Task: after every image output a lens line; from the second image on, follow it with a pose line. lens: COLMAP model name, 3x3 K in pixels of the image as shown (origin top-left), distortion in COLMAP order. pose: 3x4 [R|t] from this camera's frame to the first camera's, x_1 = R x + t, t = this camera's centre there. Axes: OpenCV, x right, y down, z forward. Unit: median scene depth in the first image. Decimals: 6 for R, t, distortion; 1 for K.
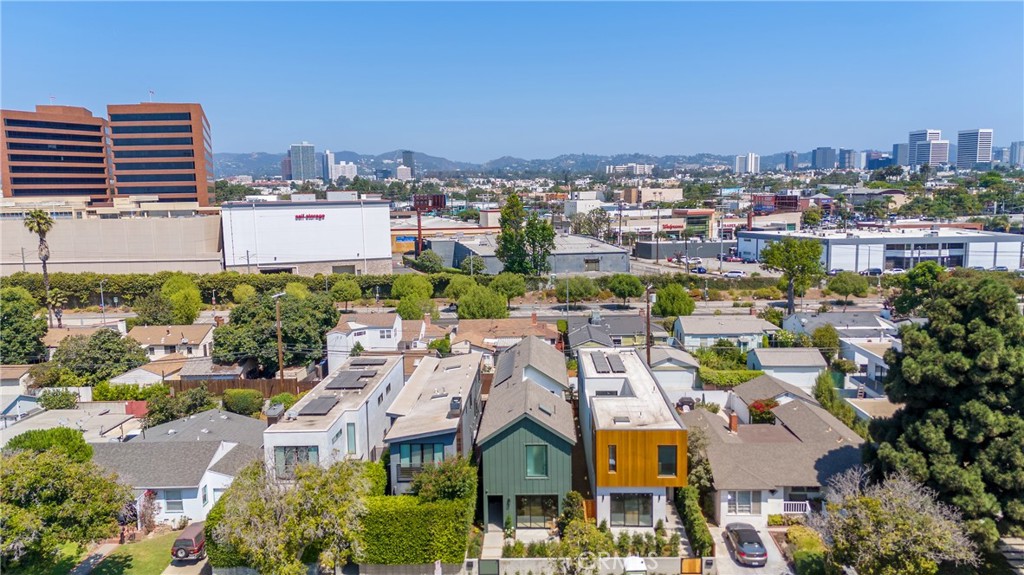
lens RADIAL K [[749.1, 0, 518.2], [0, 749.1, 287.6], [0, 0, 1]] dist [0.076757, -0.070733]
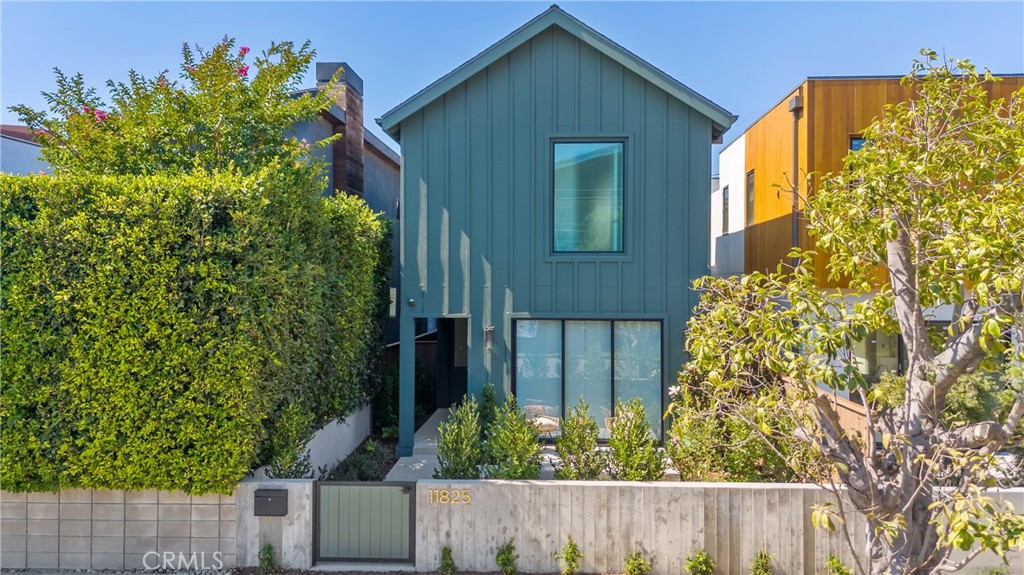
lens RADIAL K [[769.4, 0, 516.8], [0, 769.4, 285.1], [0, 0, 1]] dist [0.037504, -0.005854]
pose [[0.999385, 0.024011, -0.025563, 0.005633], [-0.027205, 0.990742, -0.133001, 0.300126], [0.022133, 0.133615, 0.990786, 0.707231]]
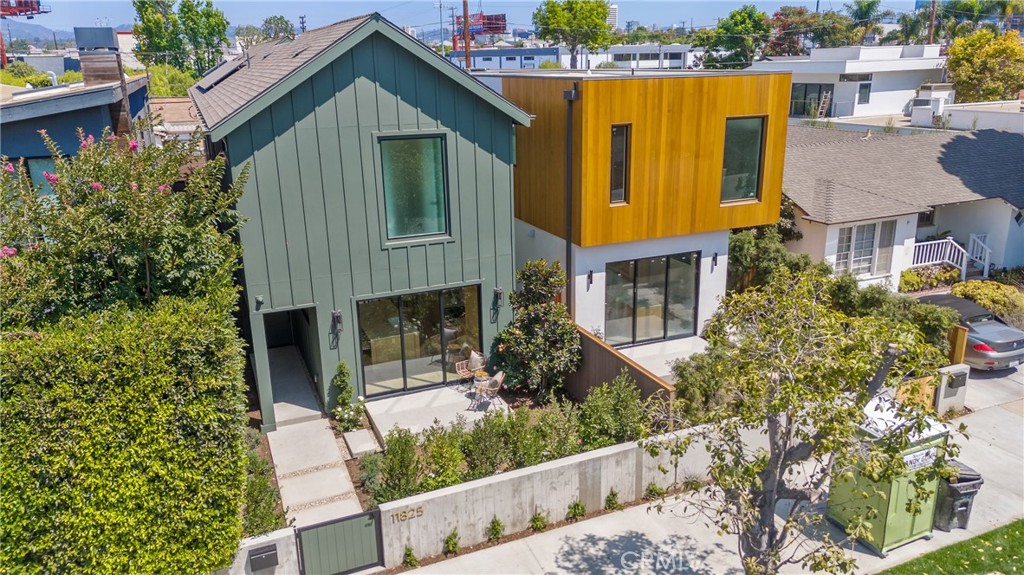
lens RADIAL K [[749.1, 0, 518.2], [0, 749.1, 287.6], [0, 0, 1]] dist [0.076757, -0.070733]
pose [[0.906027, -0.118705, 0.406231, -0.070170], [0.055724, 0.984963, 0.163533, 0.220077], [-0.419535, -0.125528, 0.899018, 0.679252]]
